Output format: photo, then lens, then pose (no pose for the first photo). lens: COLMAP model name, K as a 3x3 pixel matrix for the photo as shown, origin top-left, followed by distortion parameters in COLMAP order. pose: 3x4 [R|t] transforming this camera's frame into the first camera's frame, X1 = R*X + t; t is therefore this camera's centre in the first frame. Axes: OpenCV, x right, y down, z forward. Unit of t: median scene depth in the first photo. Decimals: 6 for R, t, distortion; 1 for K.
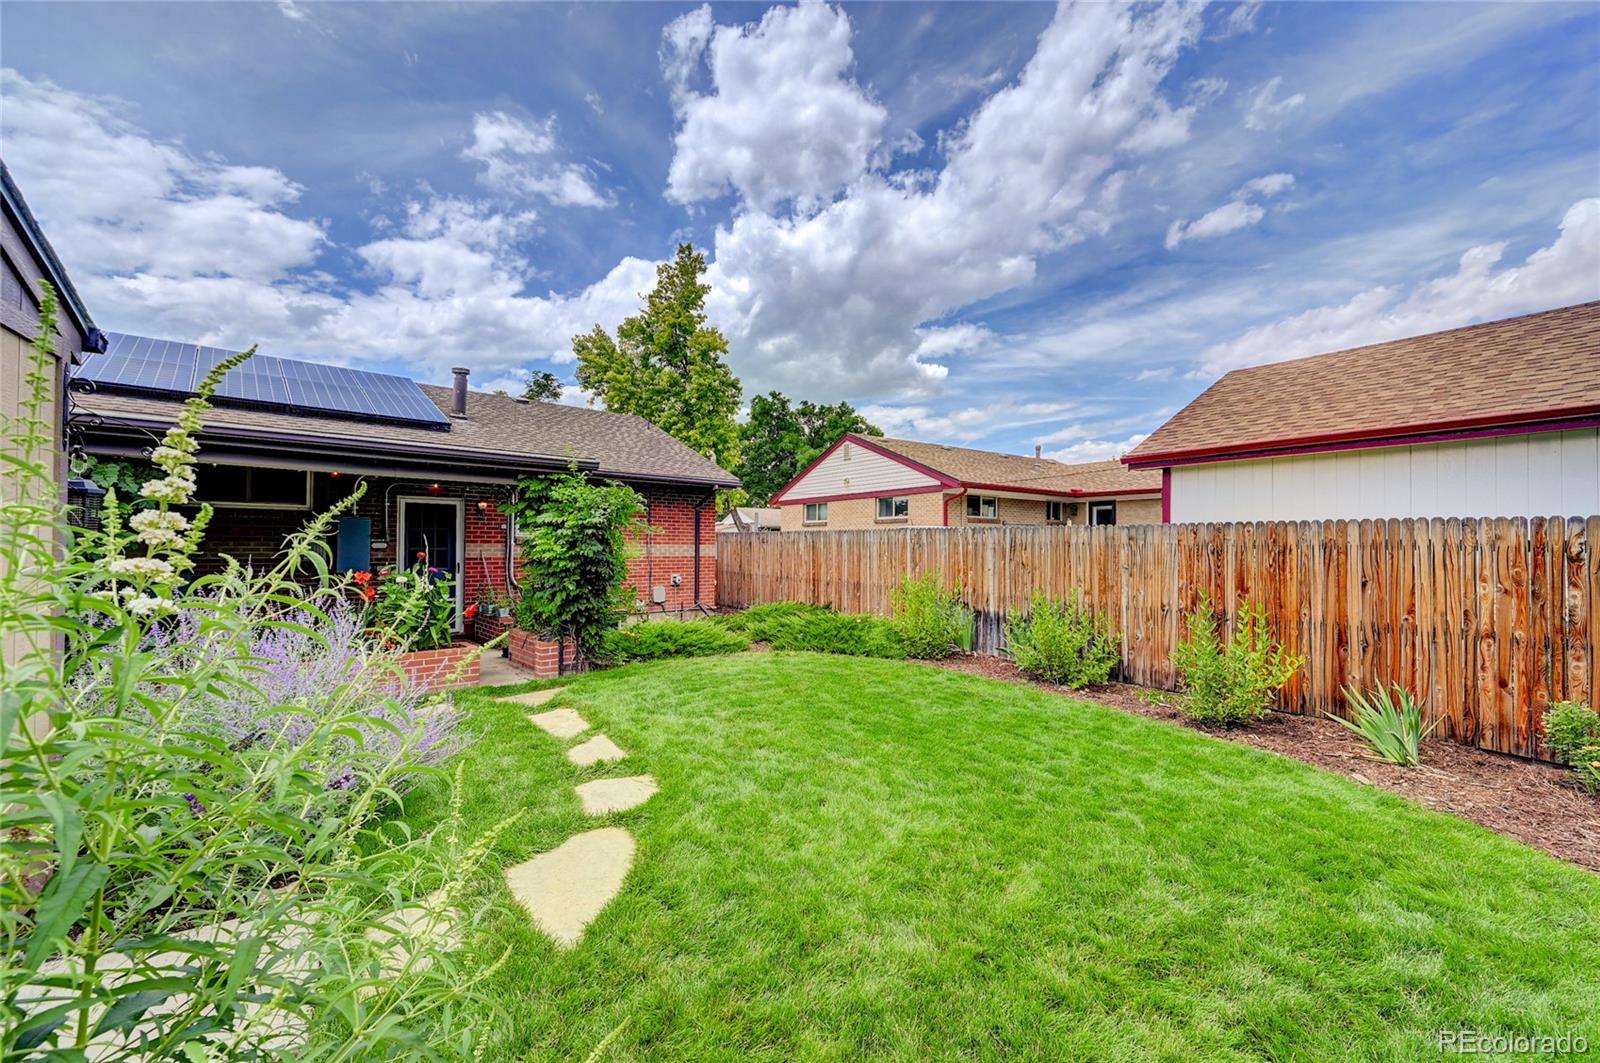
lens RADIAL K [[634.4, 0, 787.5], [0, 634.4, 544.0], [0, 0, 1]] dist [0.002210, -0.001290]
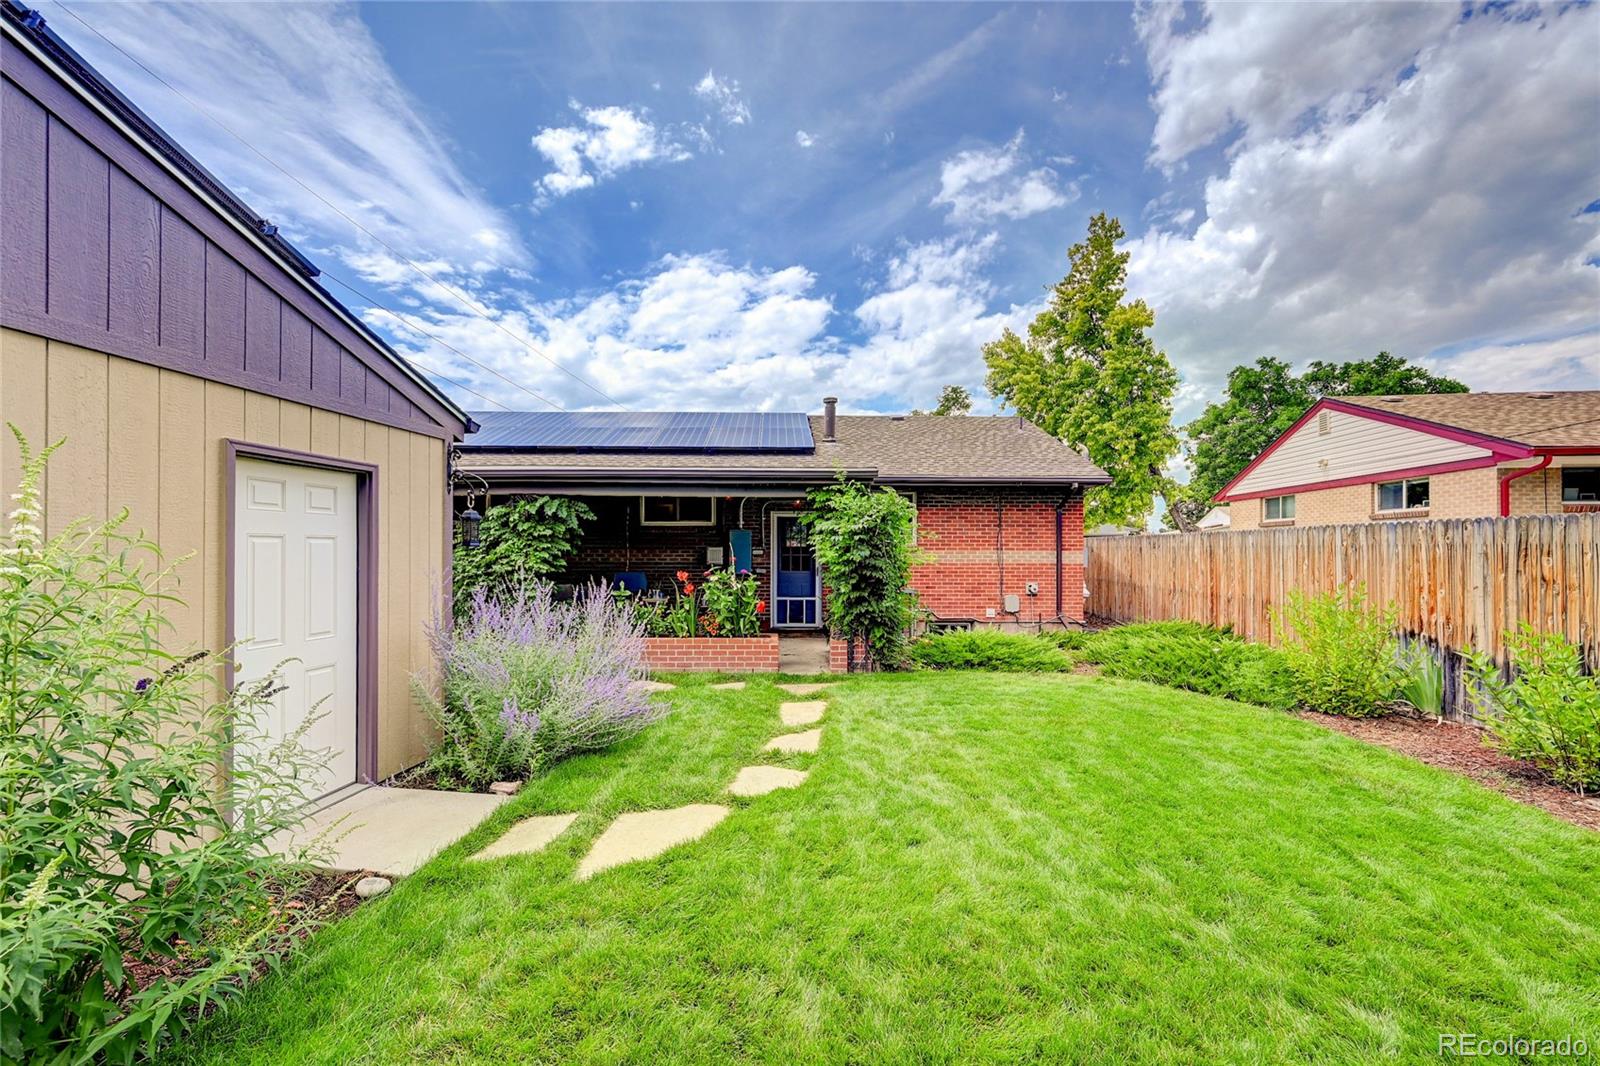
lens RADIAL K [[631.1, 0, 783.7], [0, 631.1, 538.9], [0, 0, 1]] dist [-0.002929, 0.000785]
pose [[0.758797, -0.017867, -0.651082, 0.209641], [0.003758, 0.999727, -0.023055, 0.005337], [0.651316, 0.015047, 0.758657, 0.097685]]
